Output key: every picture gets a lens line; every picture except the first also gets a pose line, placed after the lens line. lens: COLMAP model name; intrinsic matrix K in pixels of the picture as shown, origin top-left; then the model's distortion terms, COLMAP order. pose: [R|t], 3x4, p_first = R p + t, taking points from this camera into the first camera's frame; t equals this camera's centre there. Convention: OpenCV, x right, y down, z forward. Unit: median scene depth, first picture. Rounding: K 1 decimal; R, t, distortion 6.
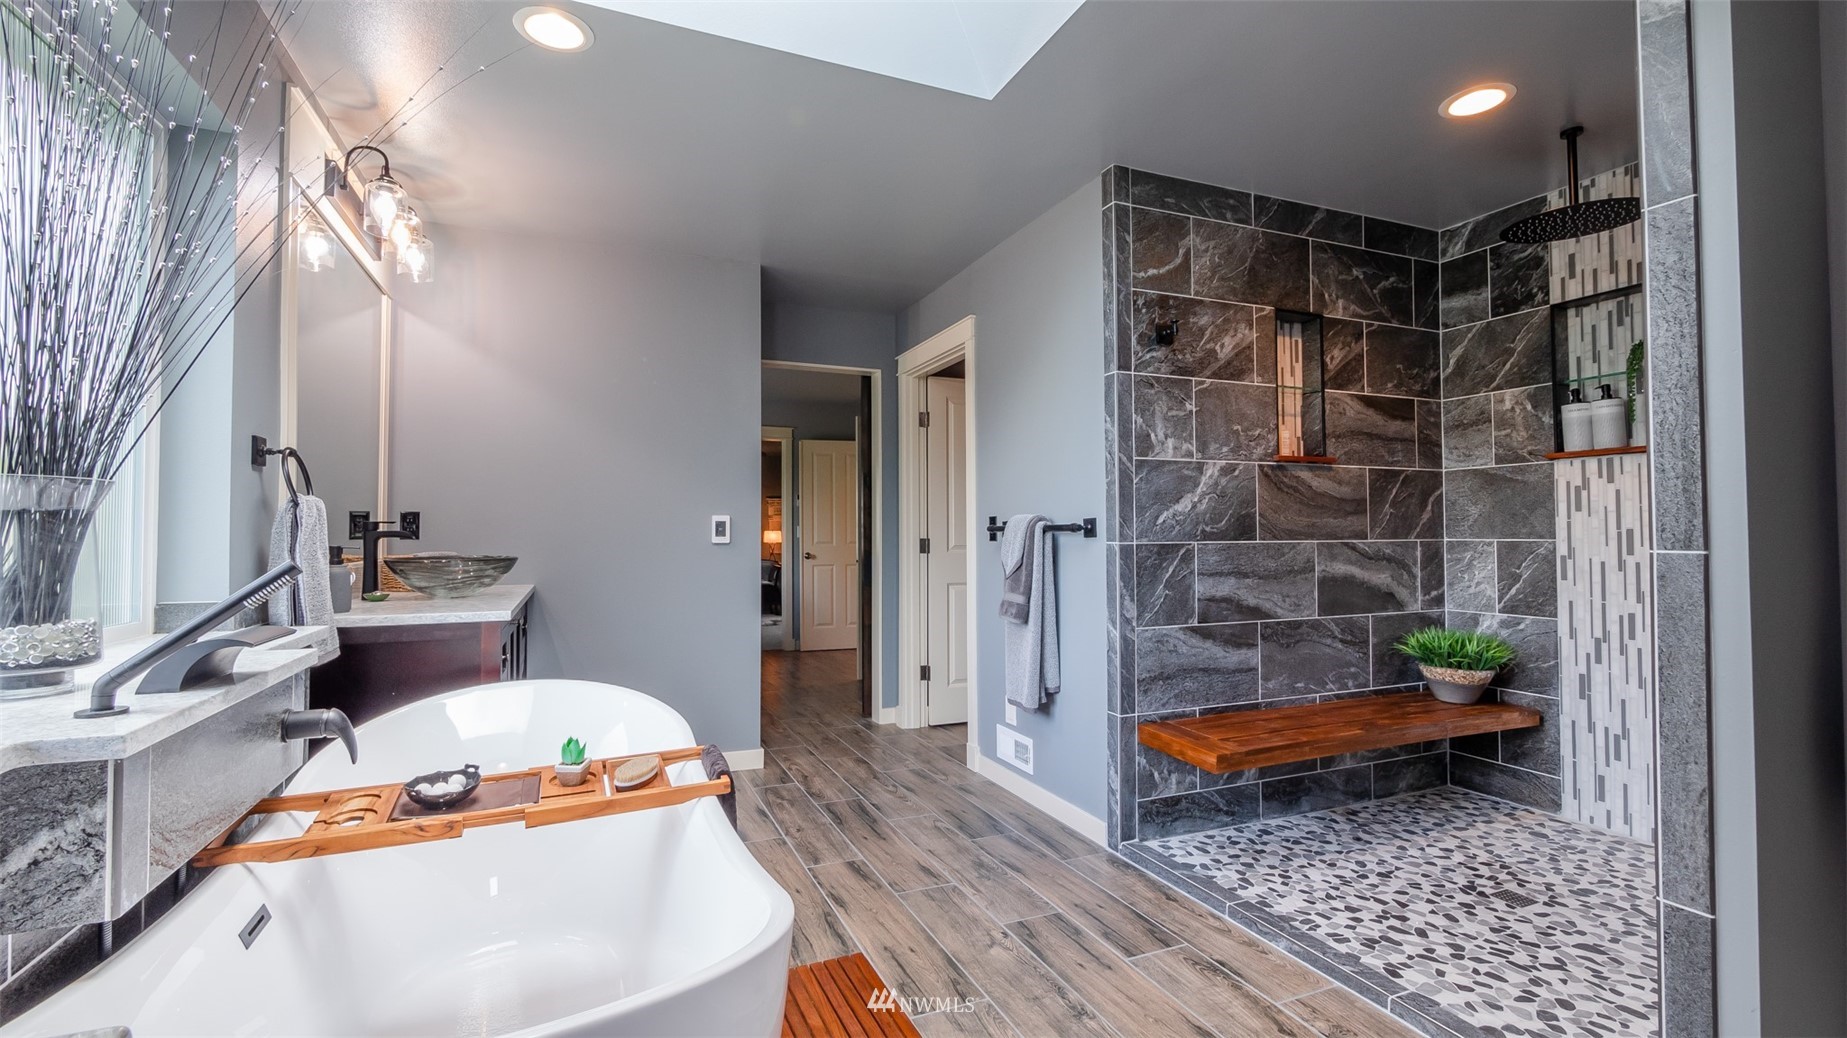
lens RADIAL K [[783.2, 0, 915.3], [0, 783.2, 516.8], [0, 0, 1]] dist [-0.001201, -0.000146]
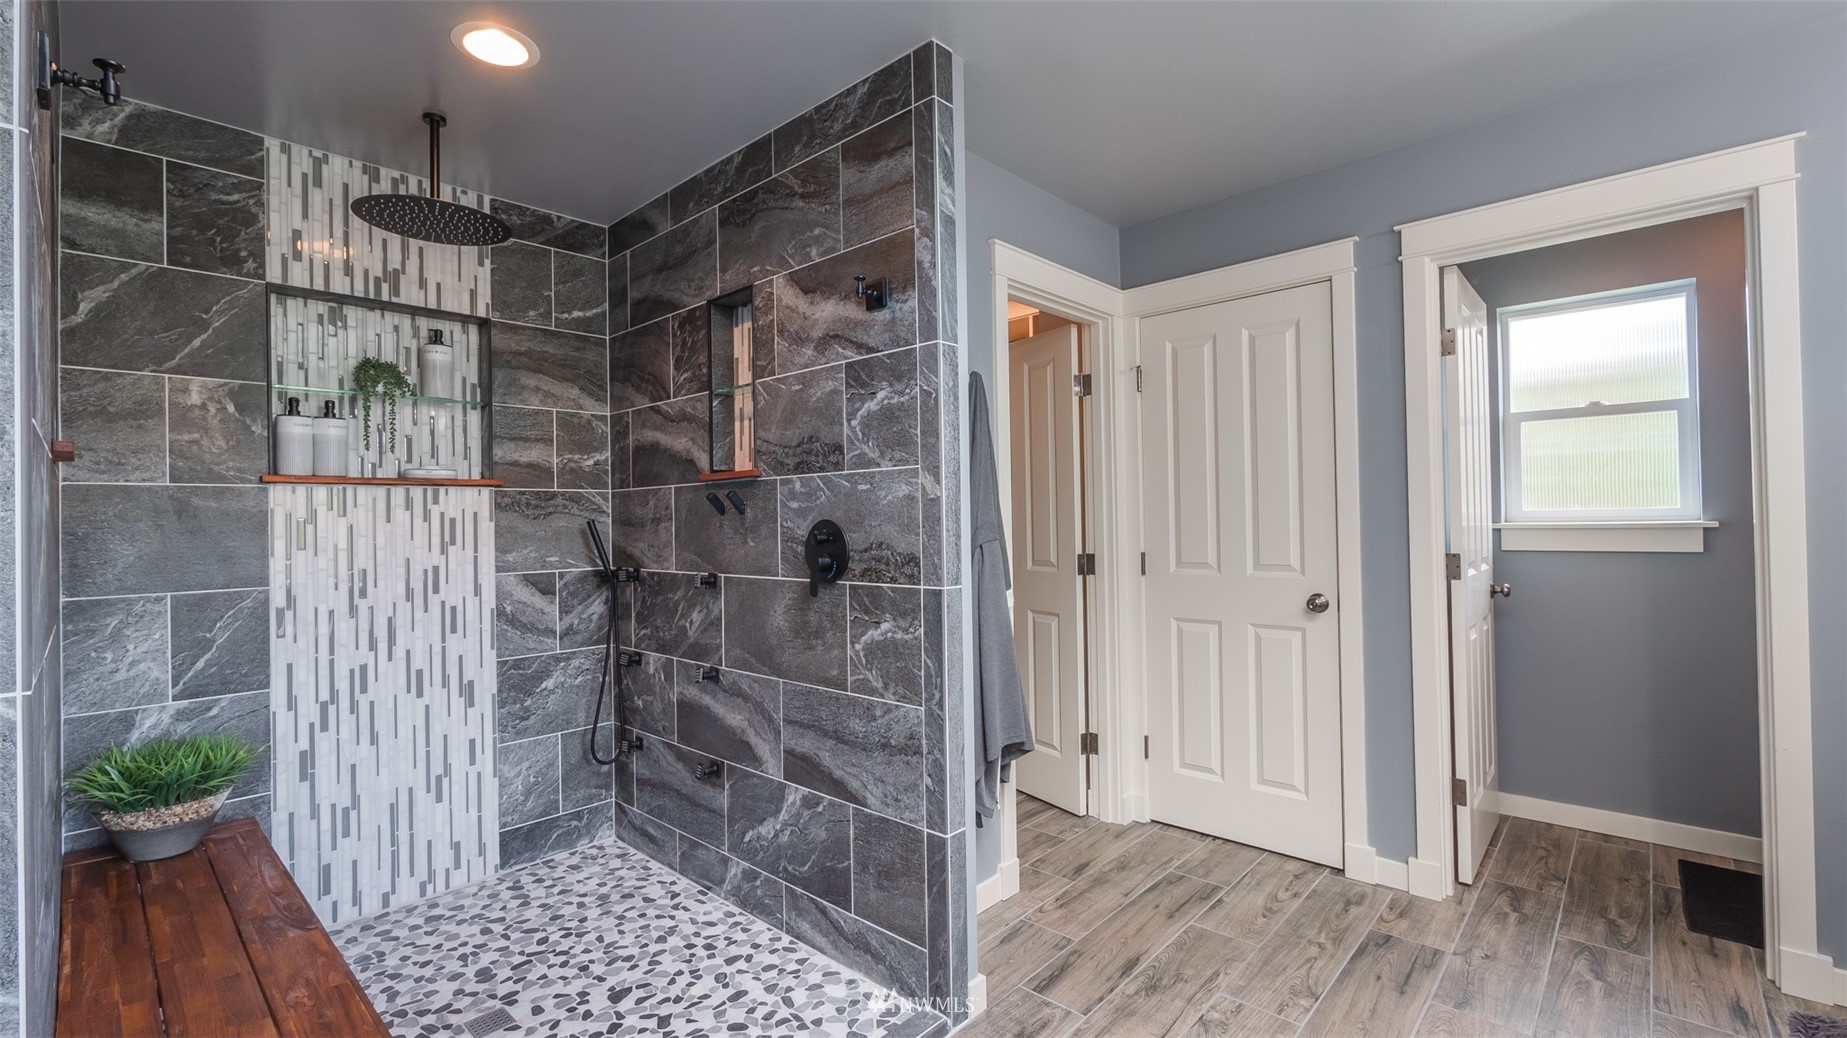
lens RADIAL K [[783.2, 0, 909.7], [0, 783.2, 516.9], [0, 0, 1]] dist [-0.001201, -0.000146]
pose [[-0.397224, 0.016545, 0.917572, -0.147412], [0.001131, 0.999846, -0.017539, -0.026718], [-0.917721, -0.005929, -0.397182, 0.755489]]
